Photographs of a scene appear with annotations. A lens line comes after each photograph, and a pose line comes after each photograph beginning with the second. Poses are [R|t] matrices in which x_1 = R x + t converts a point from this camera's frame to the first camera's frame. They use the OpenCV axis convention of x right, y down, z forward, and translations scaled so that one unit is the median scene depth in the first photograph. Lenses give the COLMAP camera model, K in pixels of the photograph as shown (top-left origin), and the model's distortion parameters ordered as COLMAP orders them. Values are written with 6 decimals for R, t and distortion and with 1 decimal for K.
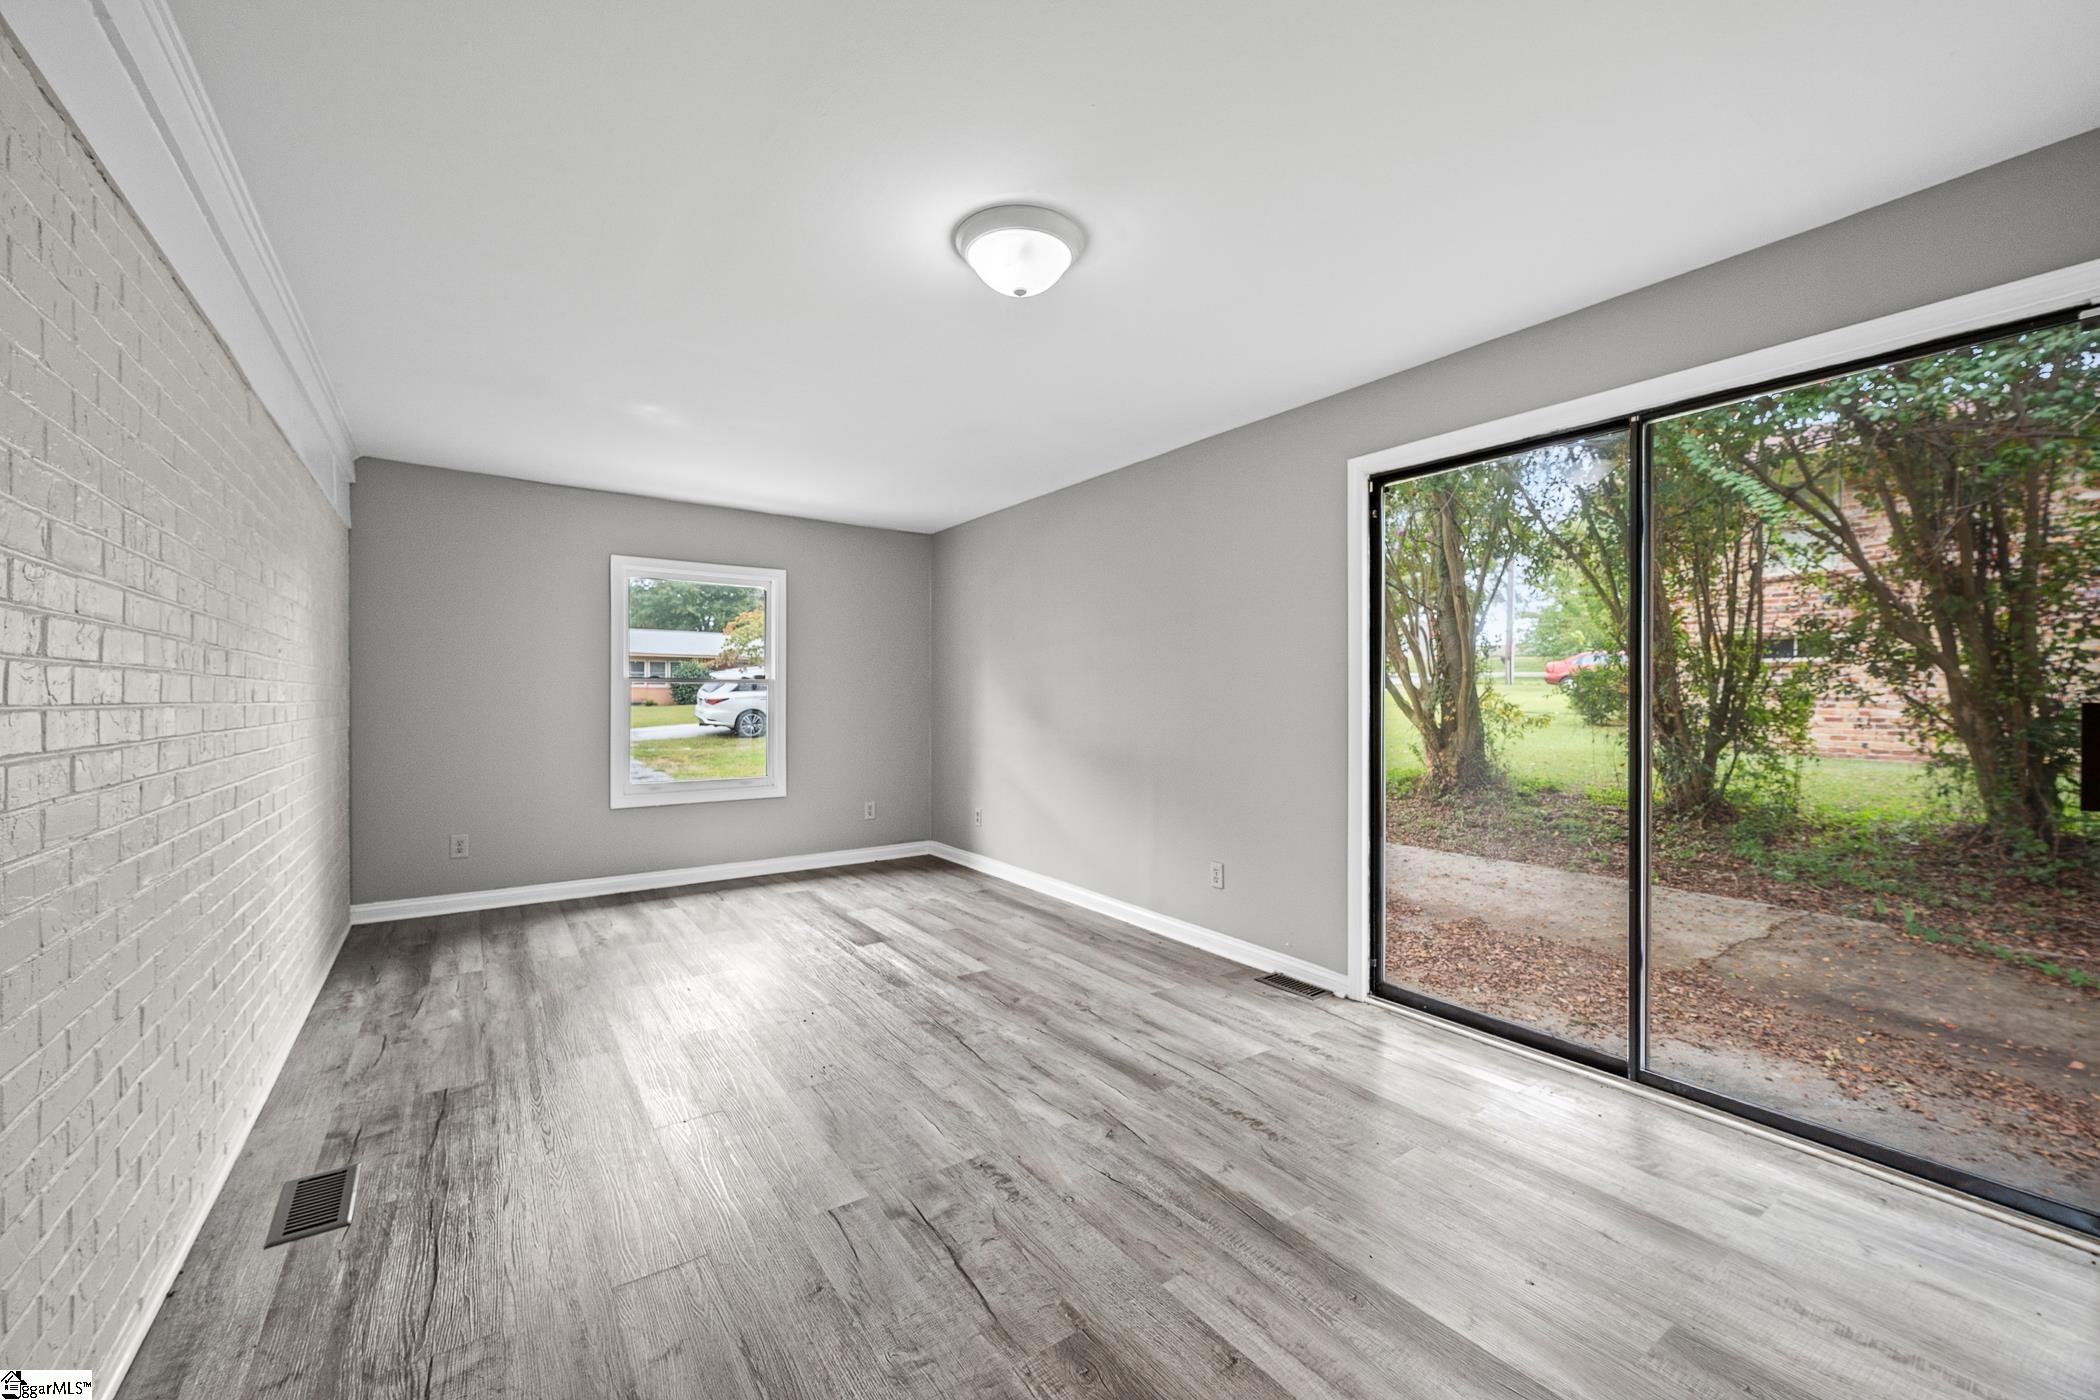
lens RADIAL K [[839.1, 0, 1021.5], [0, 839.1, 701.0], [0, 0, 1]] dist [-0.003356, 0.001484]
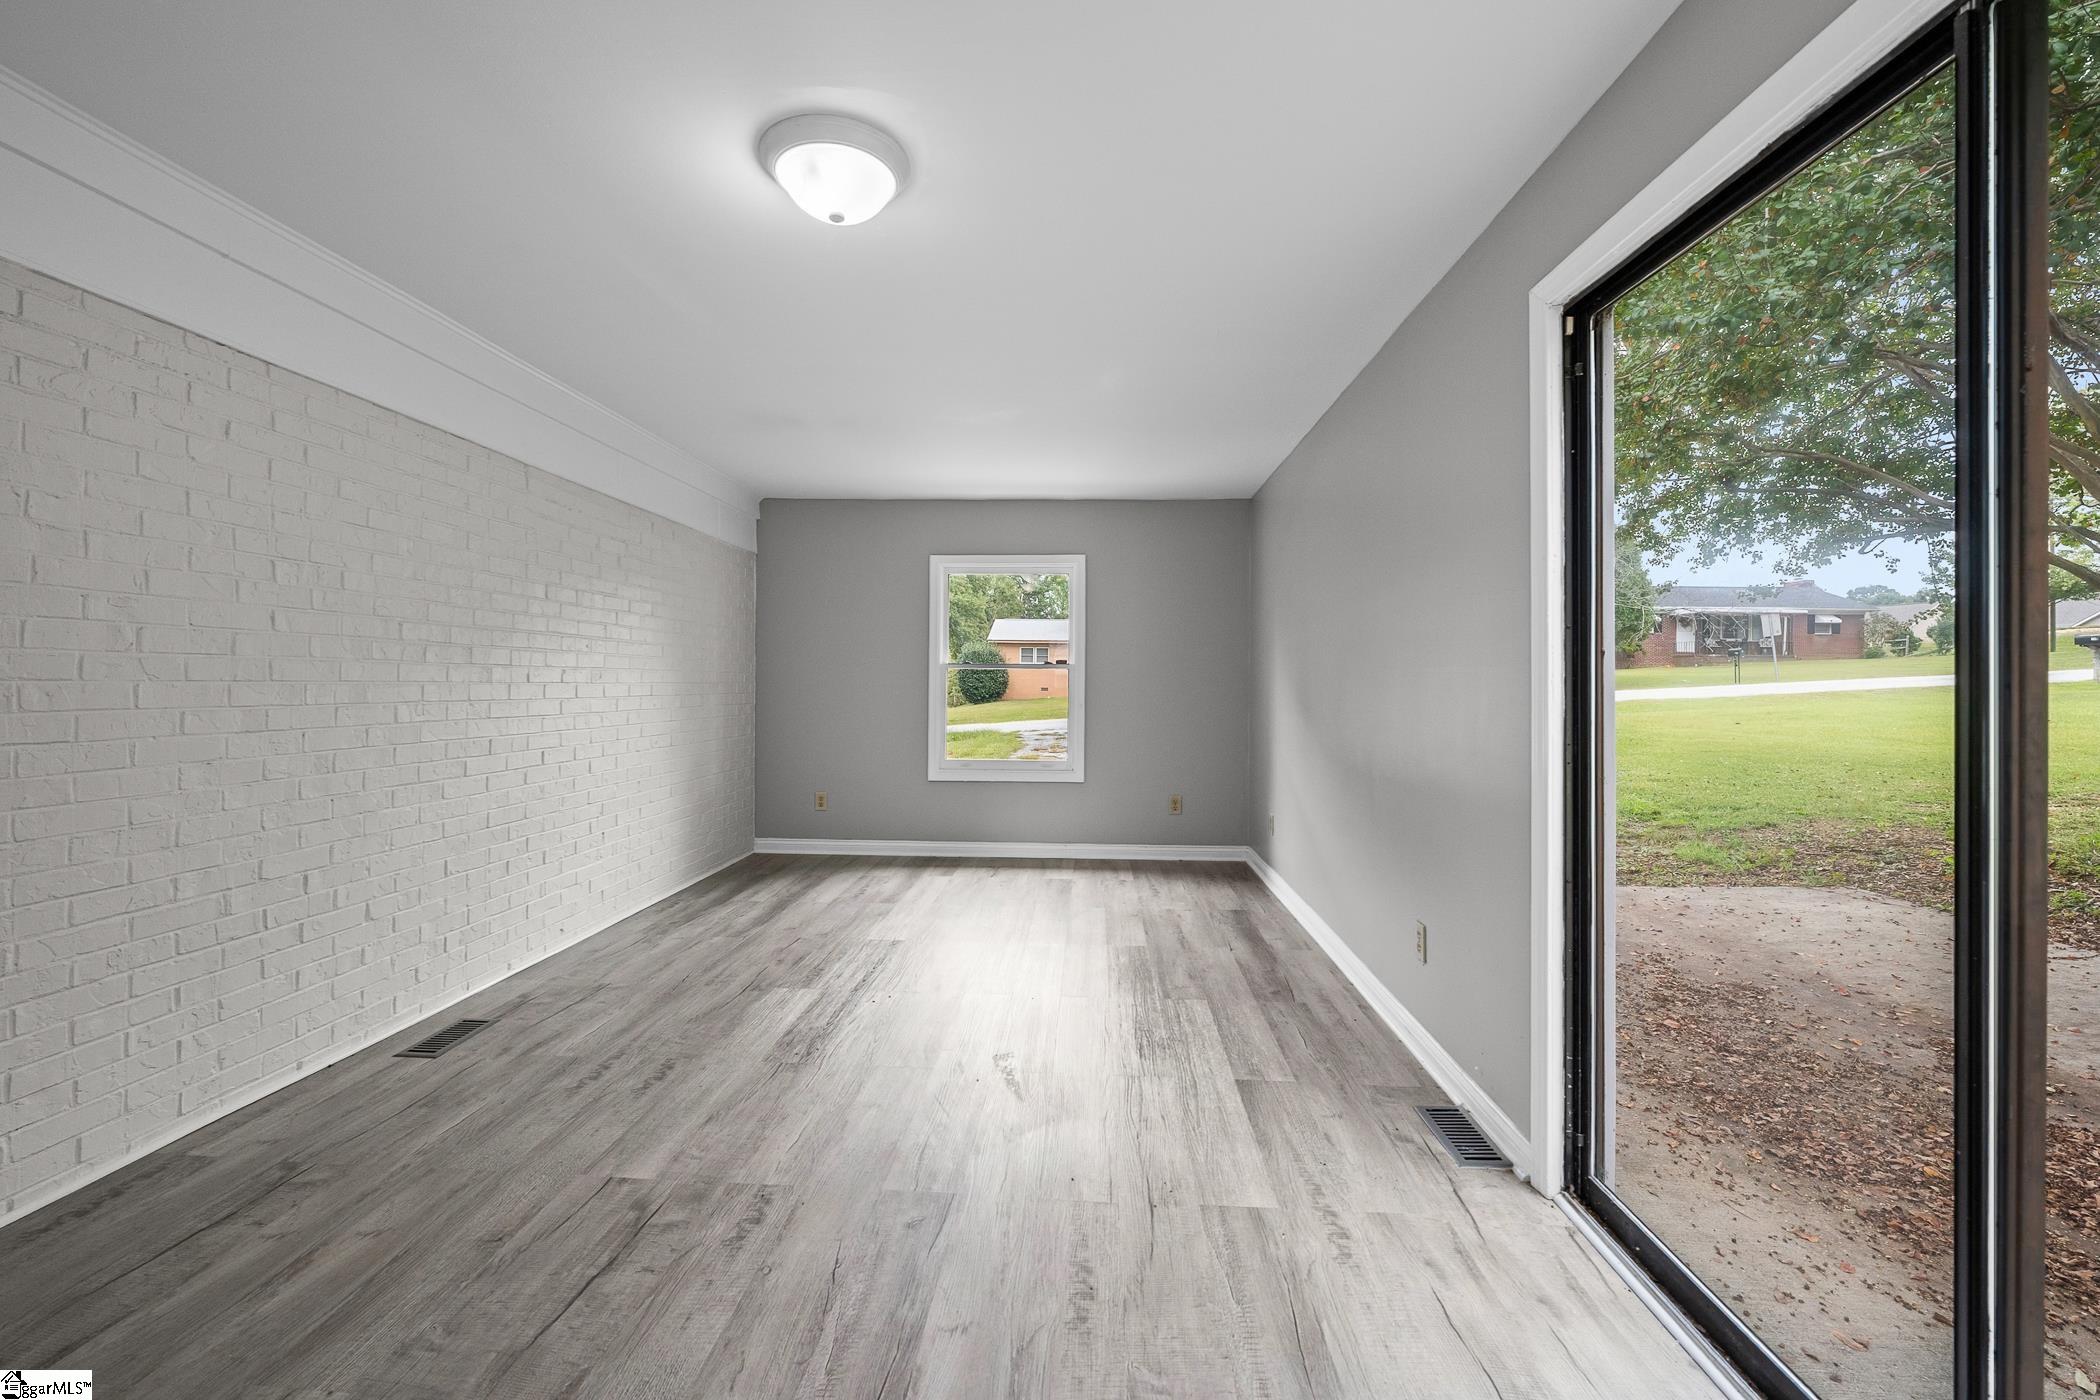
lens RADIAL K [[839.1, 0, 1020.7], [0, 839.1, 684.3], [0, 0, 1]] dist [-0.003356, 0.001484]
pose [[0.782345, 0.004894, -0.622826, 0.482330], [-0.007925, 0.999966, -0.002097, 0.000300], [0.622794, 0.006576, 0.782358, 0.303559]]
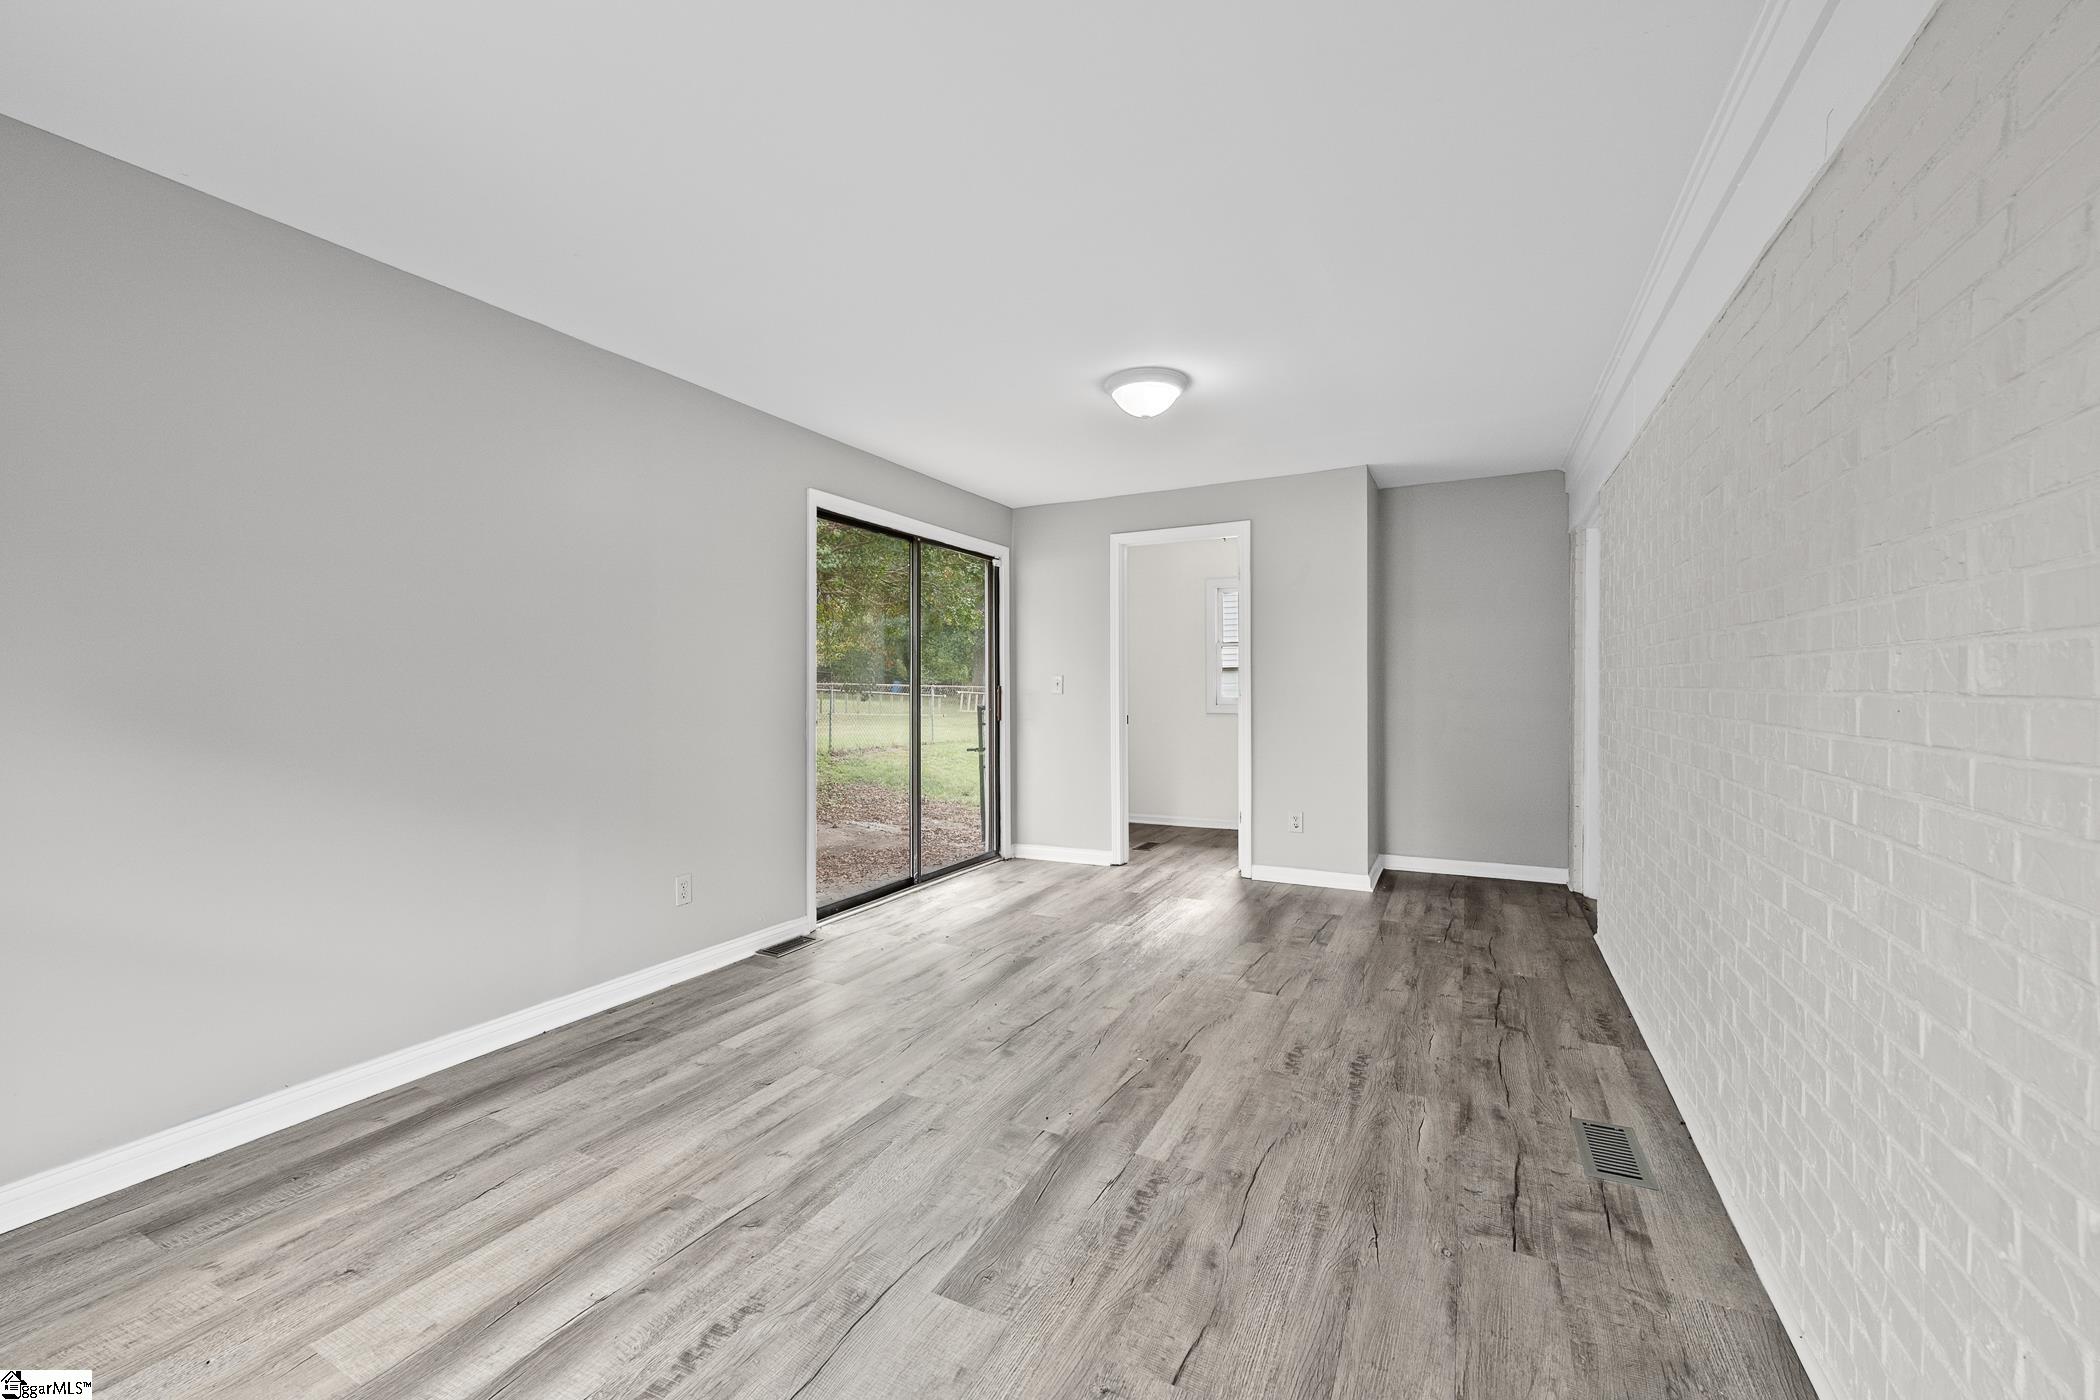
lens RADIAL K [[839.1, 0, 1087.5], [0, 839.1, 686.7], [0, 0, 1]] dist [-0.003356, 0.001484]
pose [[-0.532956, -0.002000, 0.846141, -0.859638], [0.005029, 0.999972, 0.005532, -0.005843], [-0.846128, 0.007204, -0.532931, 1.319500]]
